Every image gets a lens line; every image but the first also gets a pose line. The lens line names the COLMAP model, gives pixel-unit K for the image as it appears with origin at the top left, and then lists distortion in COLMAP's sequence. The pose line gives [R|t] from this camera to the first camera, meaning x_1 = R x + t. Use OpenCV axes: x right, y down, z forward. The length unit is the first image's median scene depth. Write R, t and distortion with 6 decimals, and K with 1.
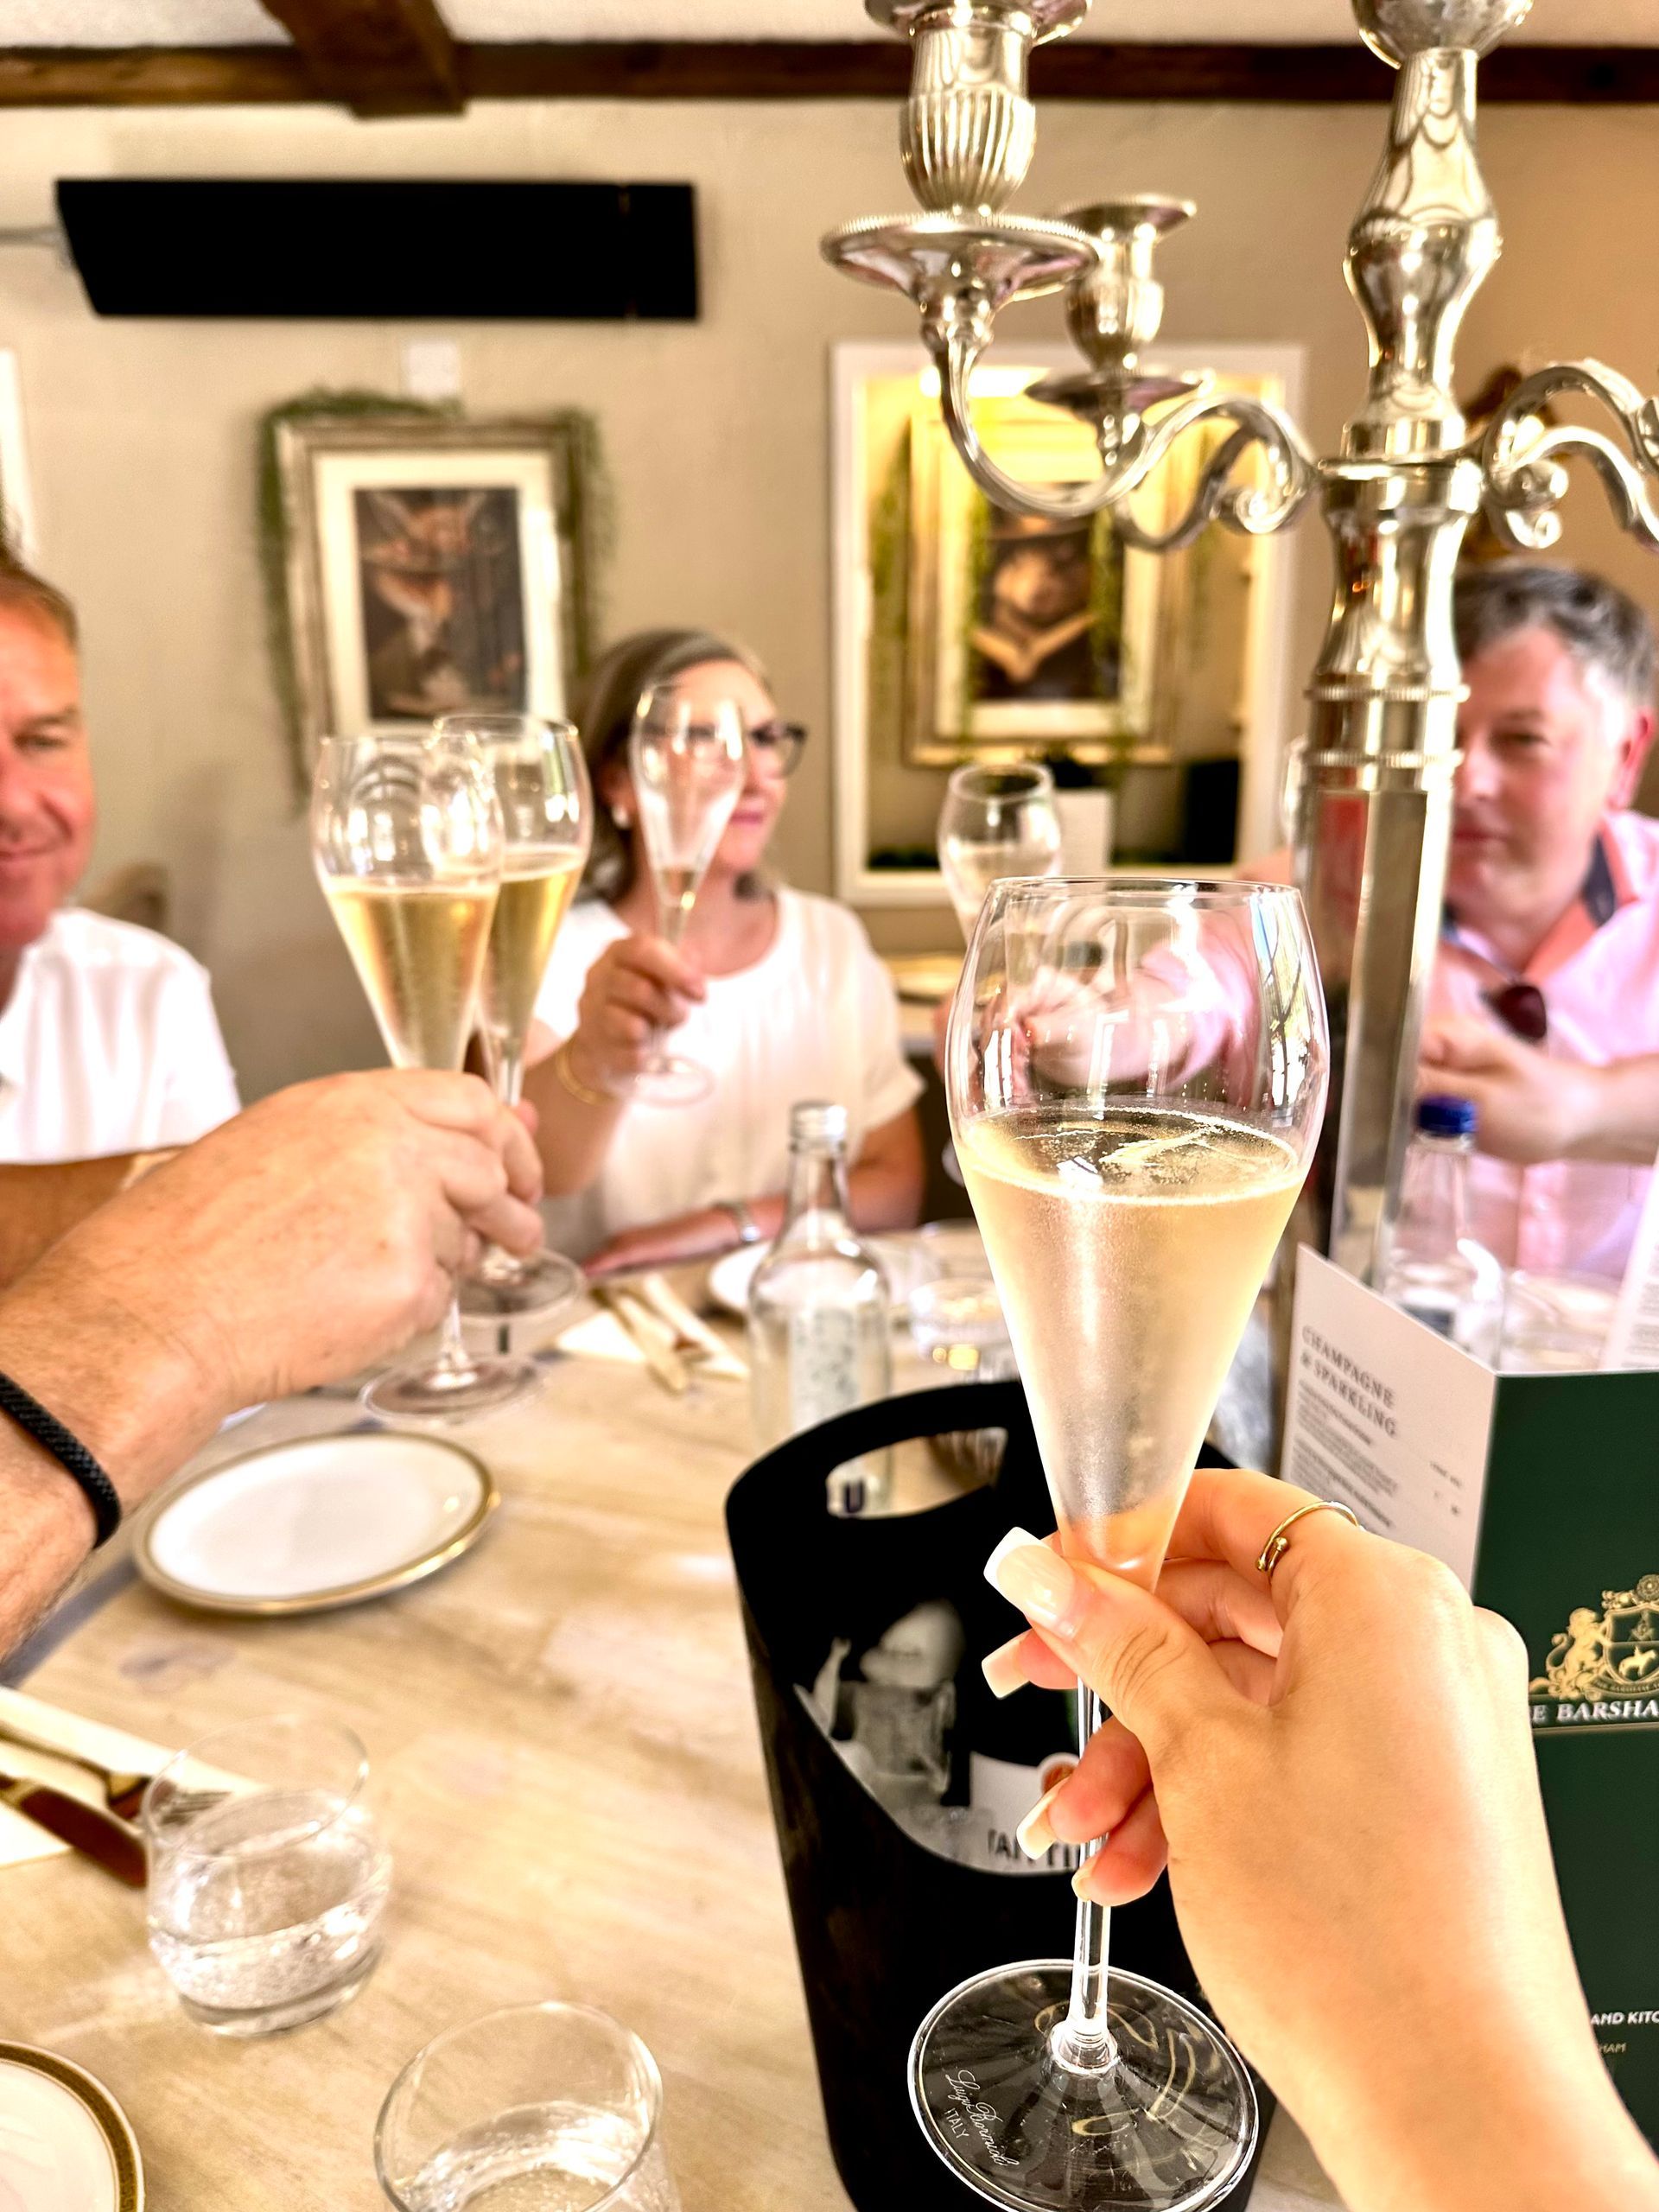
lens RADIAL K [[1594.6, 0, 839.6], [0, 1594.6, 1097.1], [0, 0, 1]] dist [0.107694, -0.174834]
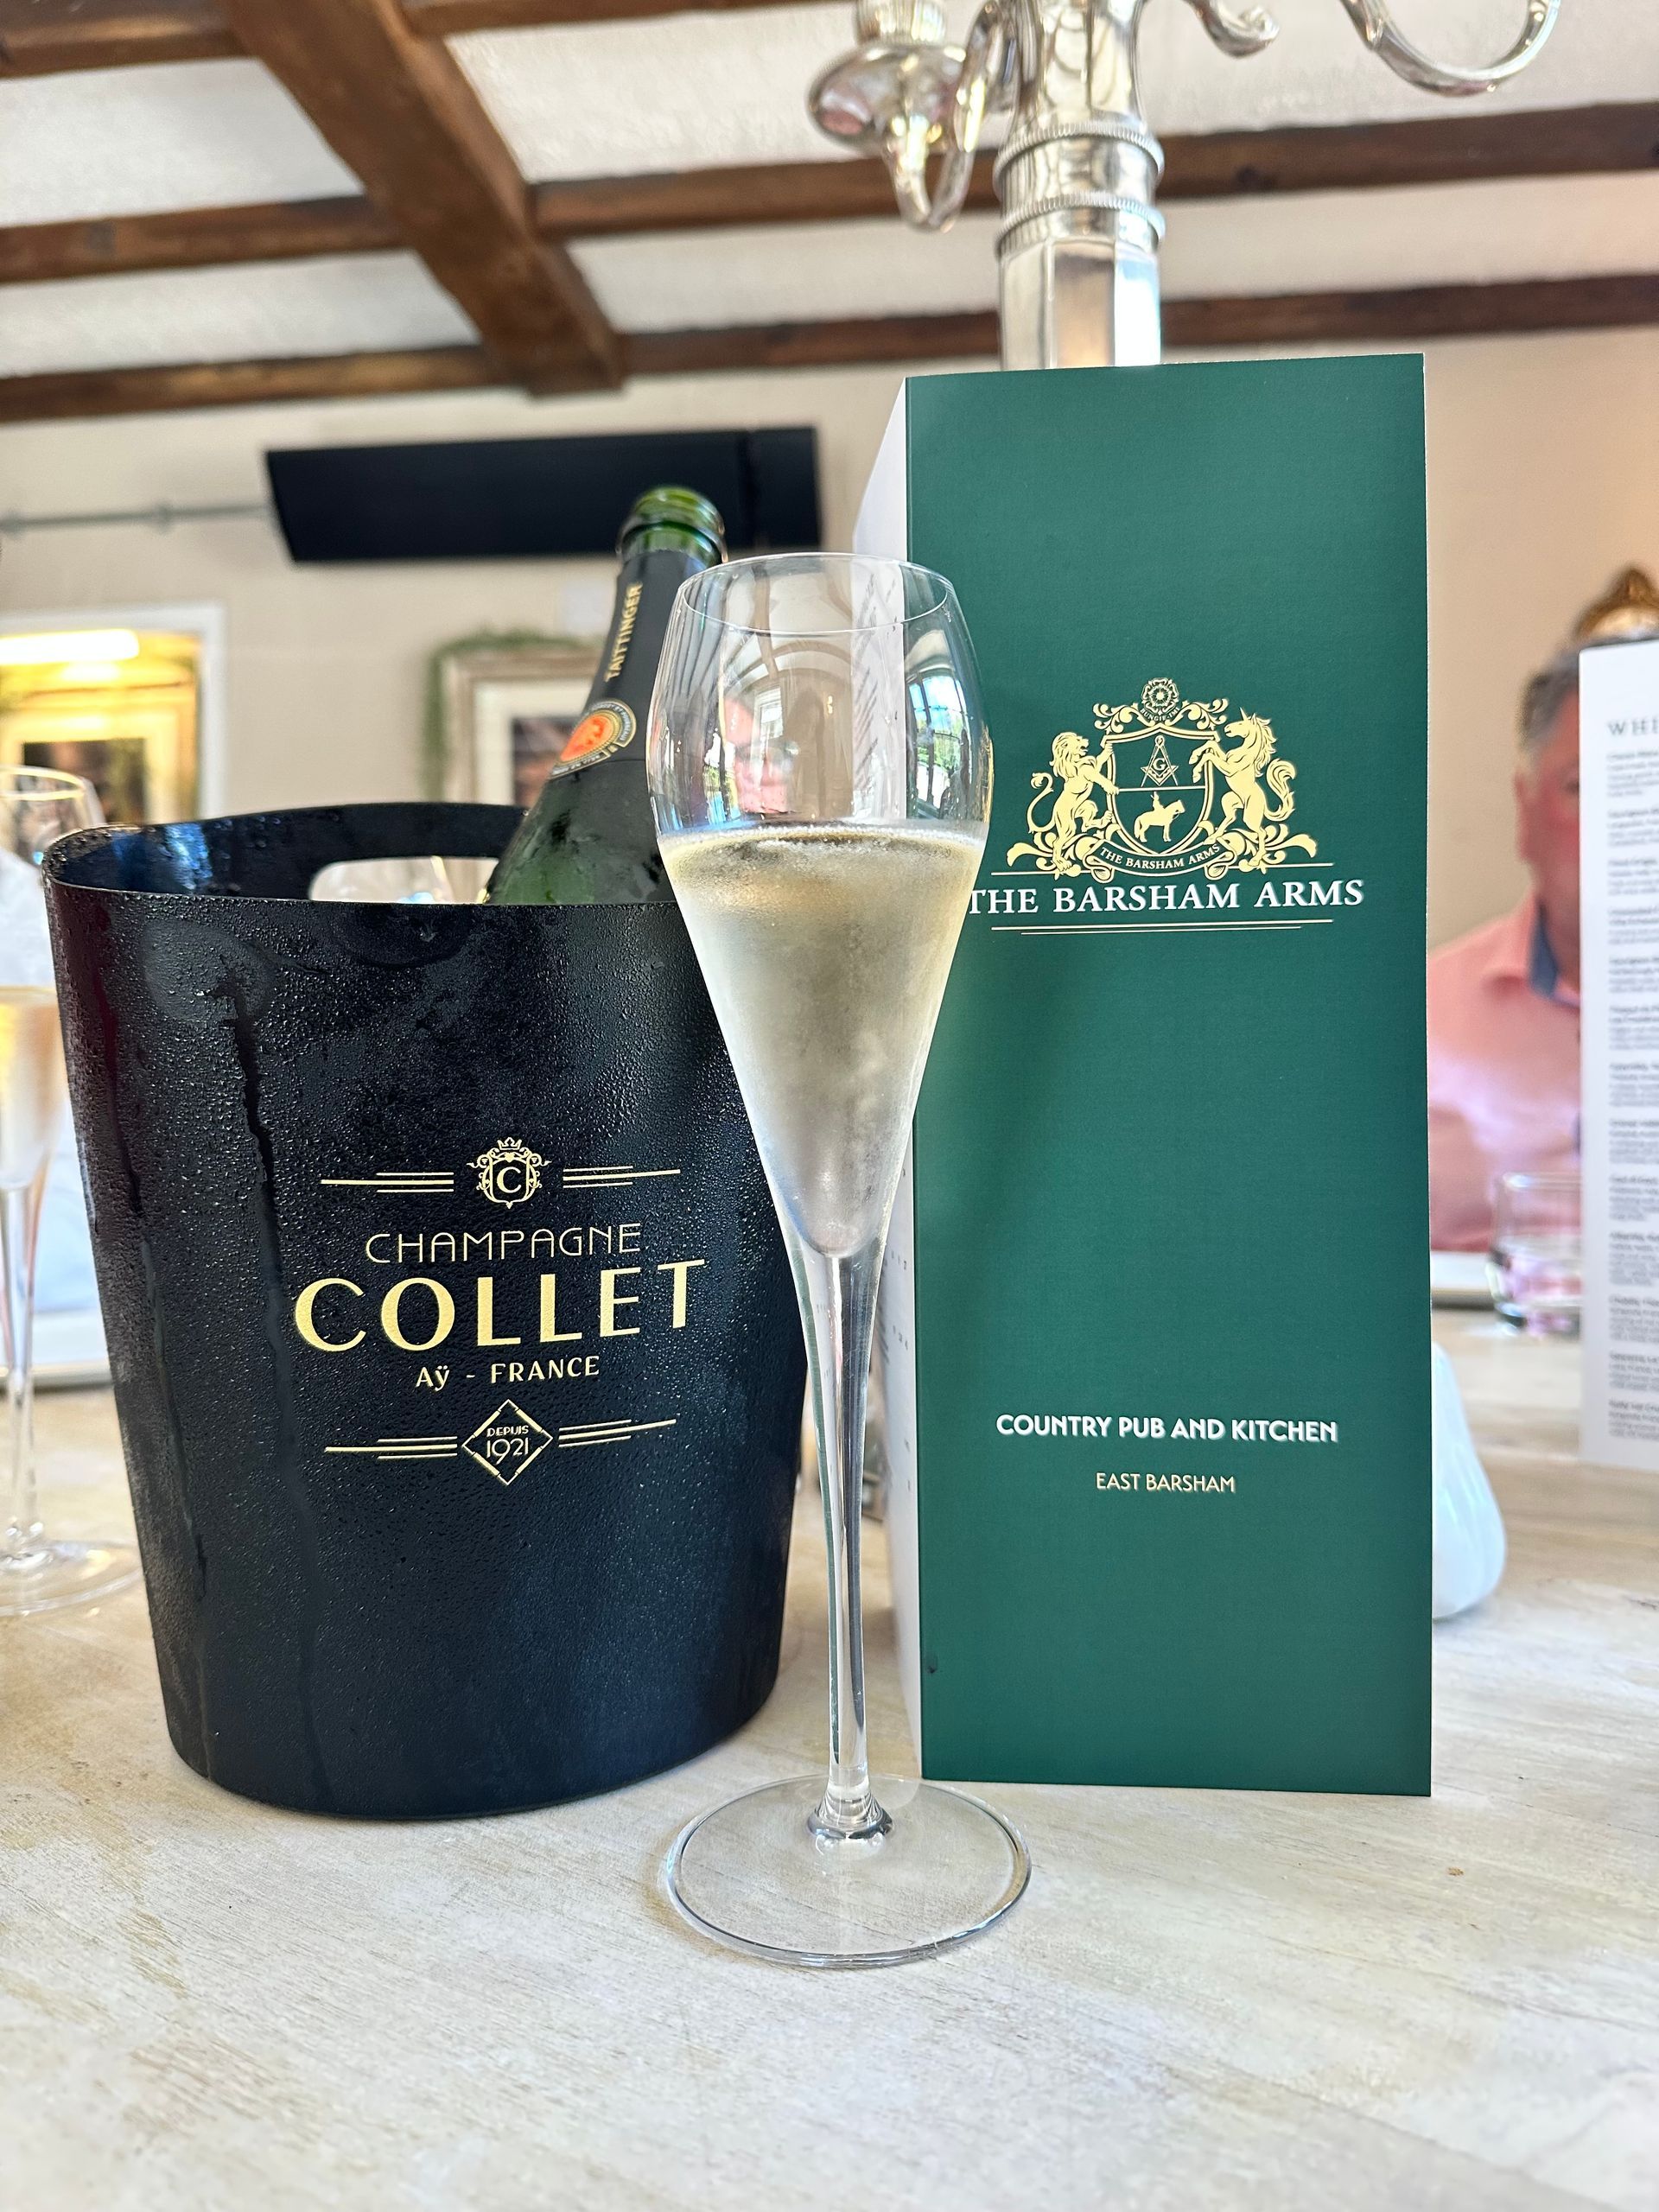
lens RADIAL K [[1594.6, 0, 839.6], [0, 1594.6, 1097.1], [0, 0, 1]] dist [0.107694, -0.174834]
pose [[0.988267, -0.000849, -0.152734, 0.457510], [-0.034839, 0.972369, -0.230833, 0.633591], [0.148710, 0.233446, 0.960931, 0.319553]]
